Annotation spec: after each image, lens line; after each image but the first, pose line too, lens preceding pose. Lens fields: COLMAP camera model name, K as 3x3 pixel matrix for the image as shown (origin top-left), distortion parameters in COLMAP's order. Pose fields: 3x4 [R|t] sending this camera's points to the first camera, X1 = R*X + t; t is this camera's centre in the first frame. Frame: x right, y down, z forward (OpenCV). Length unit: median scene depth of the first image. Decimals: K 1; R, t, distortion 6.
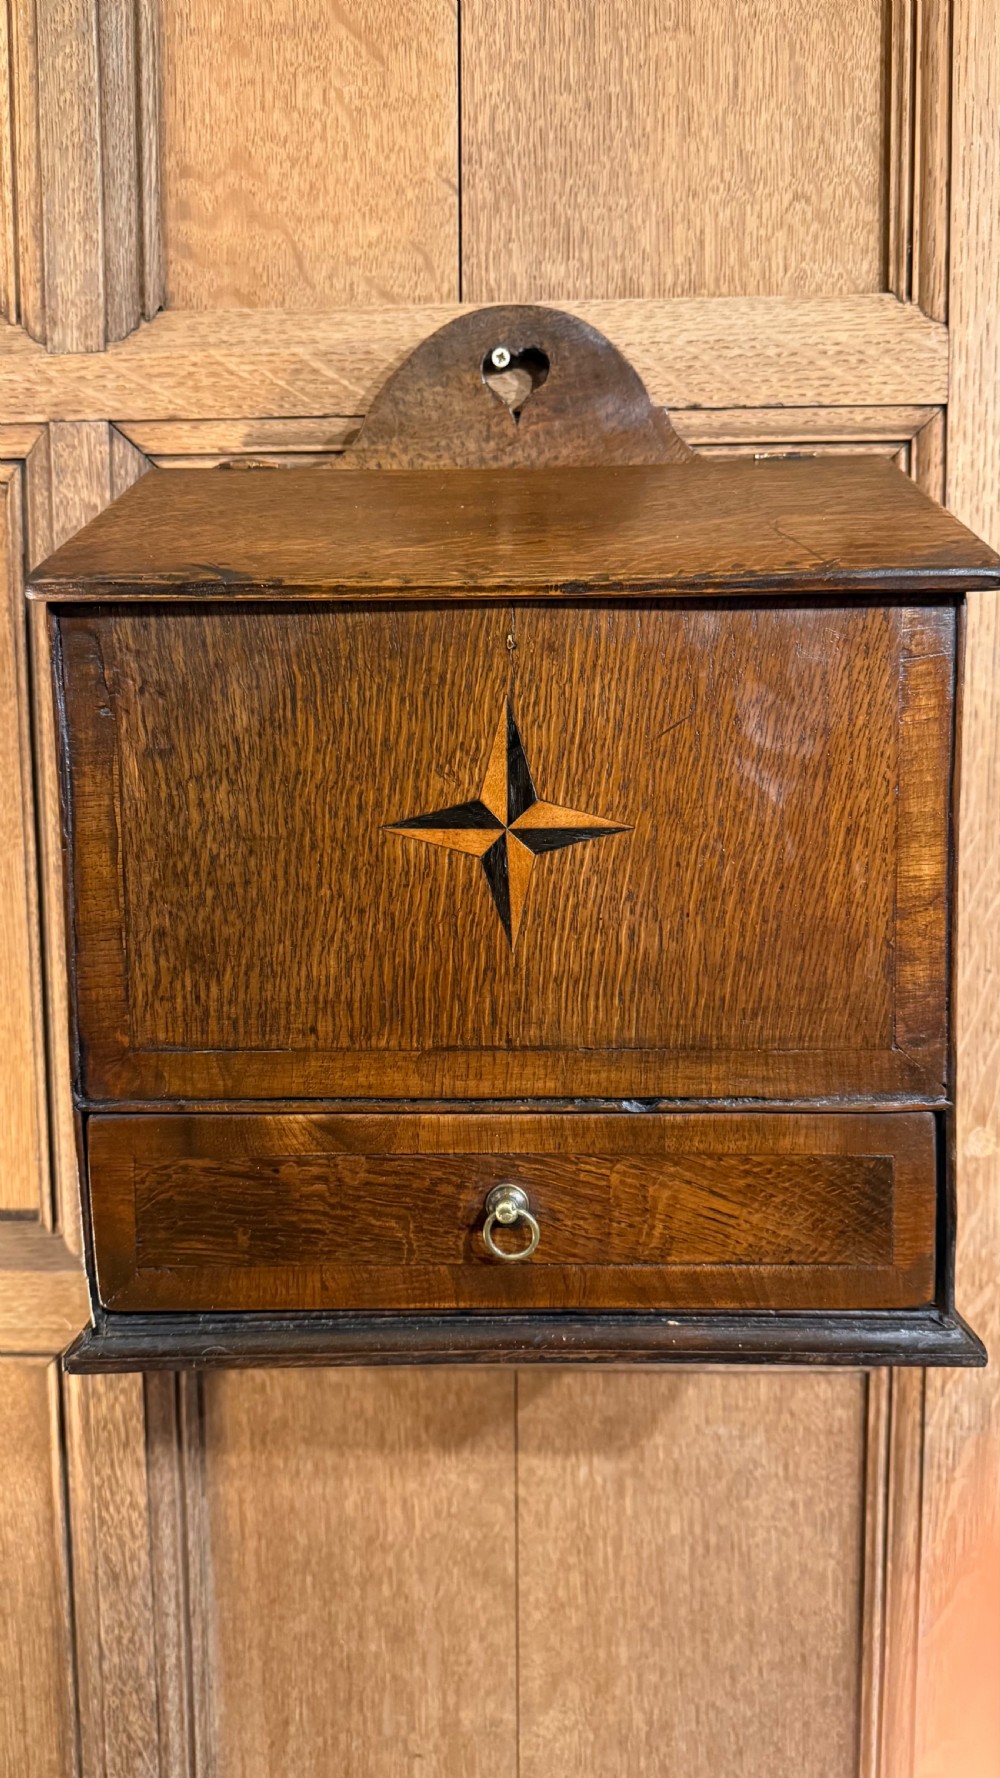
lens RADIAL K [[1336.9, 0, 500.0], [0, 1336.9, 889.0], [0, 0, 1]] dist [0.118156, -0.125359]
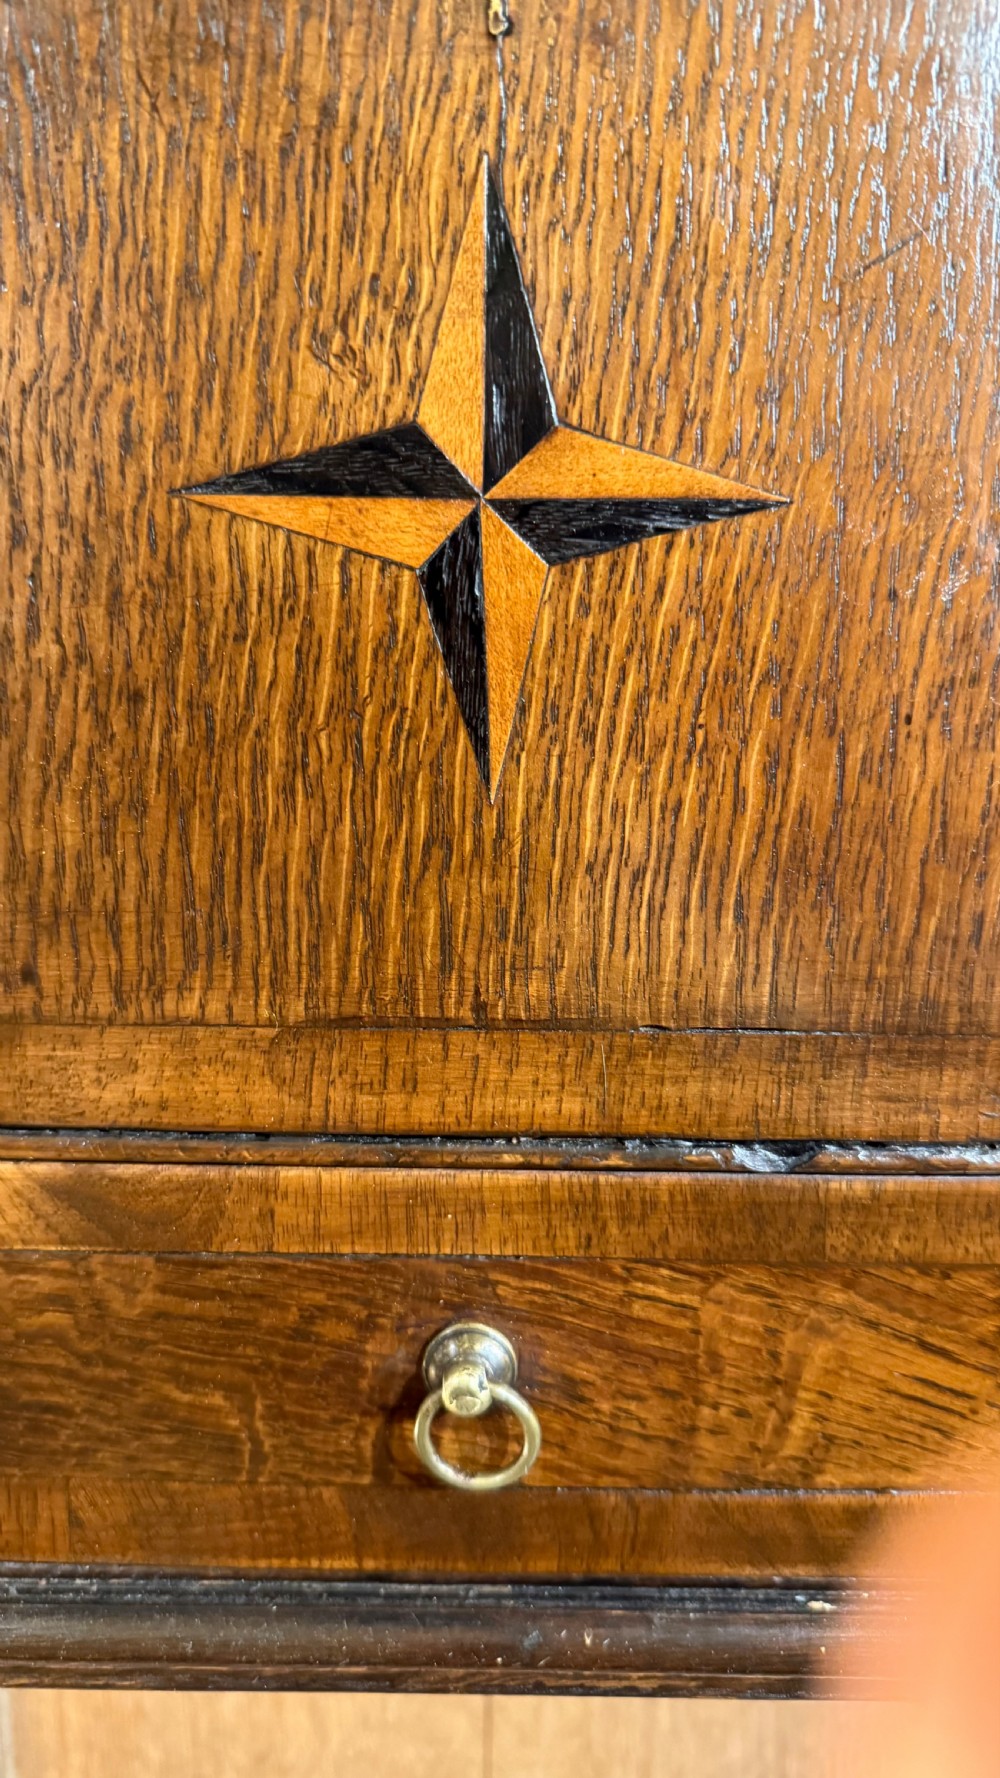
lens RADIAL K [[1457.0, 0, 500.0], [0, 1457.0, 912.9], [0, 0, 1]] dist [0.153862, -0.508425]
pose [[0.999815, 0.017416, 0.008194, 0.009059], [-0.017935, 0.997500, 0.068347, 0.050438], [-0.006983, -0.068481, 0.997628, 0.531971]]
